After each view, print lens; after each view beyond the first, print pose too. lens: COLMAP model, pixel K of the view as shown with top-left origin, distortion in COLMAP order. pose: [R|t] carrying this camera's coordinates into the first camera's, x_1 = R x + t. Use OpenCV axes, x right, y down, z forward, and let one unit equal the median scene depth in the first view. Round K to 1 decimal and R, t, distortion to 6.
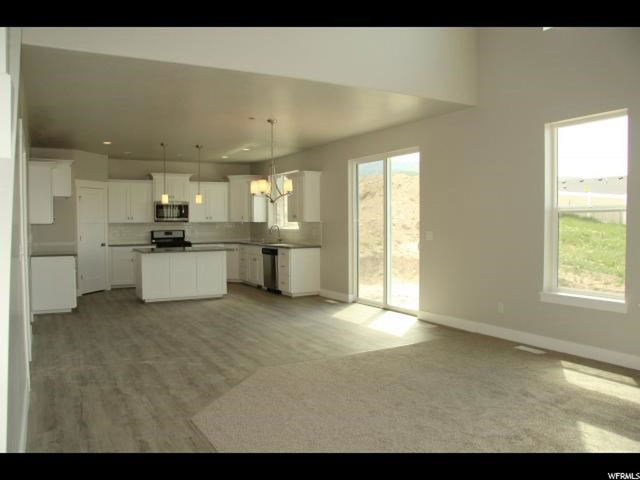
lens RADIAL K [[500.3, 0, 314.4], [0, 500.3, 240.5], [0, 0, 1]] dist [-0.138500, 0.067747]
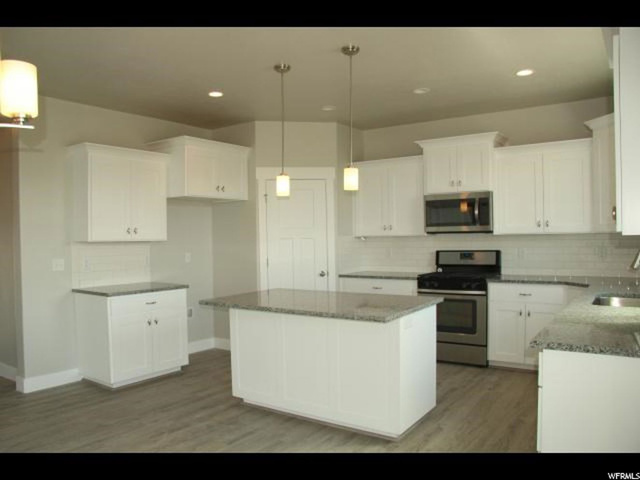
lens RADIAL K [[500.3, 0, 315.1], [0, 500.3, 243.4], [0, 0, 1]] dist [-0.138500, 0.067747]
pose [[0.432448, 0.009372, -0.901610, 0.098791], [-0.017887, 0.999838, 0.001814, -0.026927], [0.901481, 0.015343, 0.432546, 0.673236]]
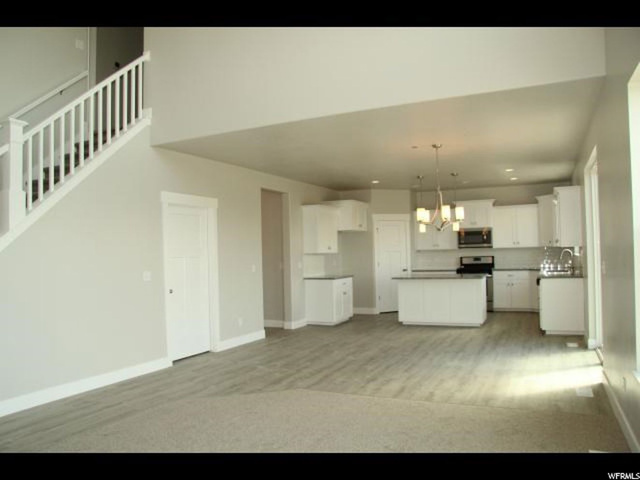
lens RADIAL K [[500.3, 0, 326.1], [0, 500.3, 245.4], [0, 0, 1]] dist [-0.138500, 0.067747]
pose [[0.590607, -0.022602, -0.806643, 0.350439], [-0.004461, 0.999501, -0.031273, -0.010610], [0.806947, 0.022068, 0.590212, 0.168262]]
